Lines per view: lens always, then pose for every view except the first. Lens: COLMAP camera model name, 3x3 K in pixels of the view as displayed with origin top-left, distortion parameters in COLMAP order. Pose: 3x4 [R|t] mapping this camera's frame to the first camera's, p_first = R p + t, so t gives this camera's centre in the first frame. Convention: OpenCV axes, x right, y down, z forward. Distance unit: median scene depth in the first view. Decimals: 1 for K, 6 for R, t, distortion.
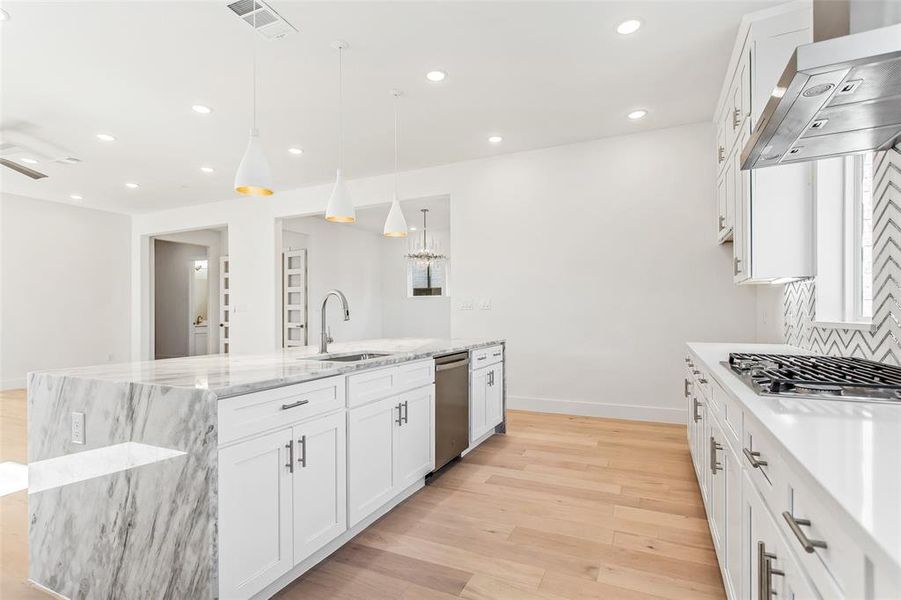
lens RADIAL K [[430.1, 0, 440.9], [0, 430.1, 313.1], [0, 0, 1]] dist [0.007865, 0.004803]
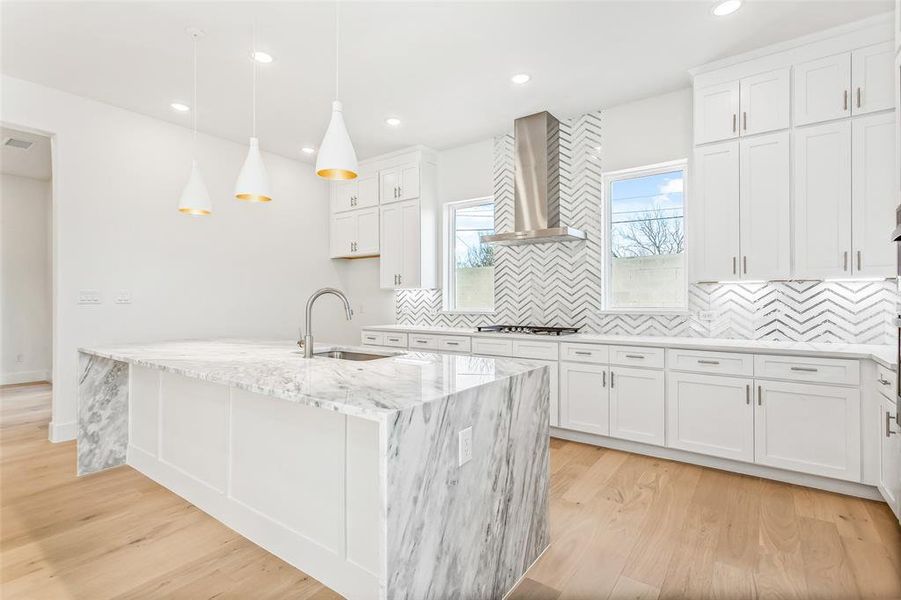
lens RADIAL K [[430.1, 0, 450.4], [0, 430.1, 297.5], [0, 0, 1]] dist [0.007865, 0.004803]
pose [[0.193081, 0.008603, 0.981145, -1.766959], [0.008929, 0.999905, -0.010525, -0.039626], [-0.981142, 0.010793, 0.192986, 0.869314]]
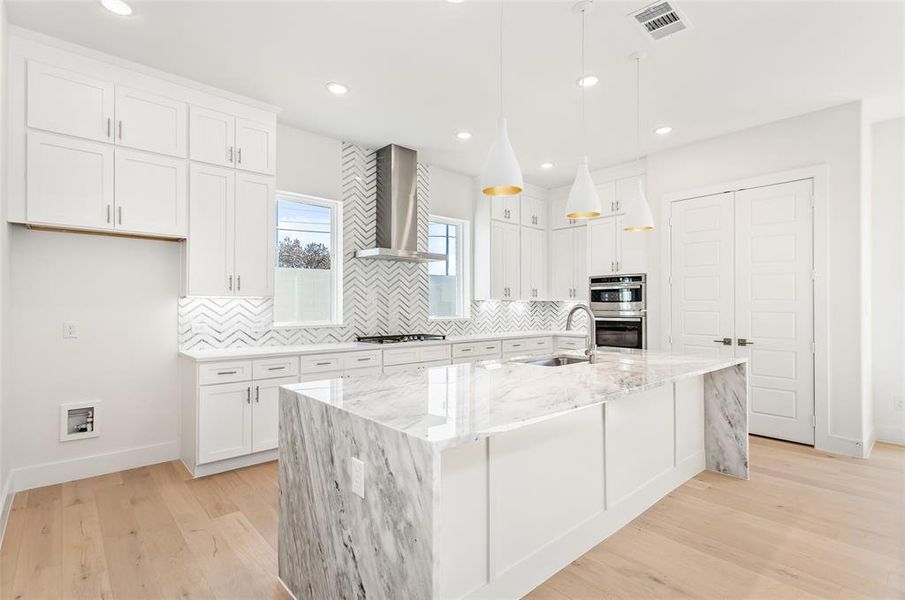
lens RADIAL K [[432.1, 0, 445.8], [0, 432.1, 306.1], [0, 0, 1]] dist [0.007865, 0.004803]
pose [[-0.913999, 0.014126, 0.405470, -0.598062], [0.012454, 0.999900, -0.006763, -0.060683], [-0.405525, -0.001131, -0.914083, 3.410889]]
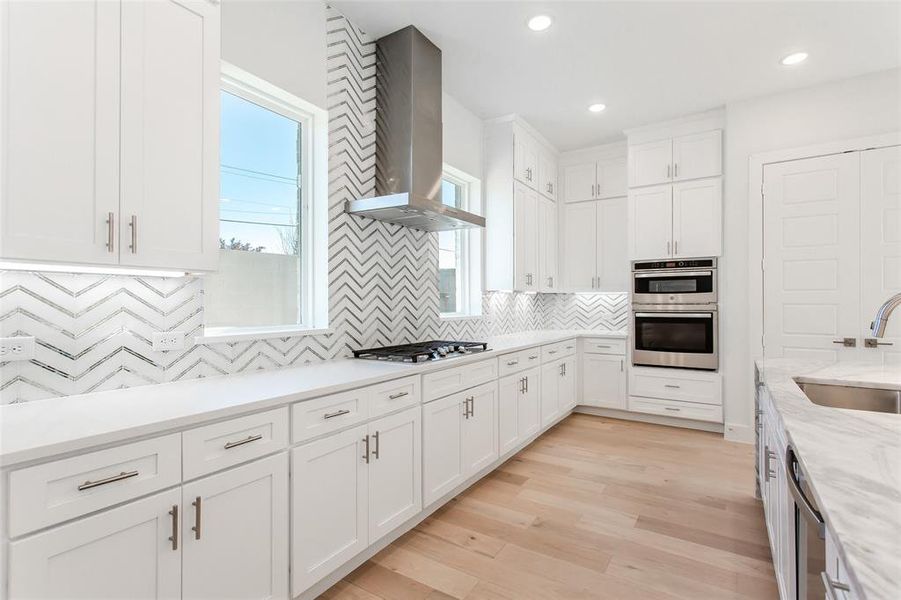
lens RADIAL K [[430.1, 0, 449.4], [0, 430.1, 298.1], [0, 0, 1]] dist [0.007865, 0.004803]
pose [[-0.991279, 0.016603, 0.130729, 0.493708], [0.014985, 0.999799, -0.013354, -0.053985], [-0.130925, -0.011279, -0.991328, 2.624078]]
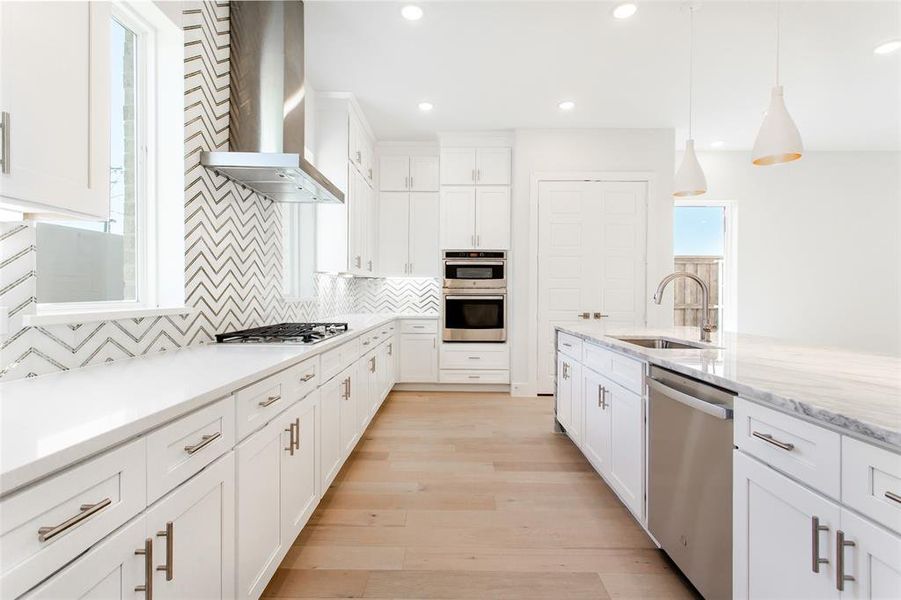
lens RADIAL K [[430.1, 0, 436.8], [0, 430.1, 294.8], [0, 0, 1]] dist [0.007865, 0.004803]
pose [[-0.913078, 0.009507, -0.407673, 0.972395], [0.007266, 0.999949, 0.007044, -0.012144], [0.407719, 0.003469, -0.913101, 2.564568]]
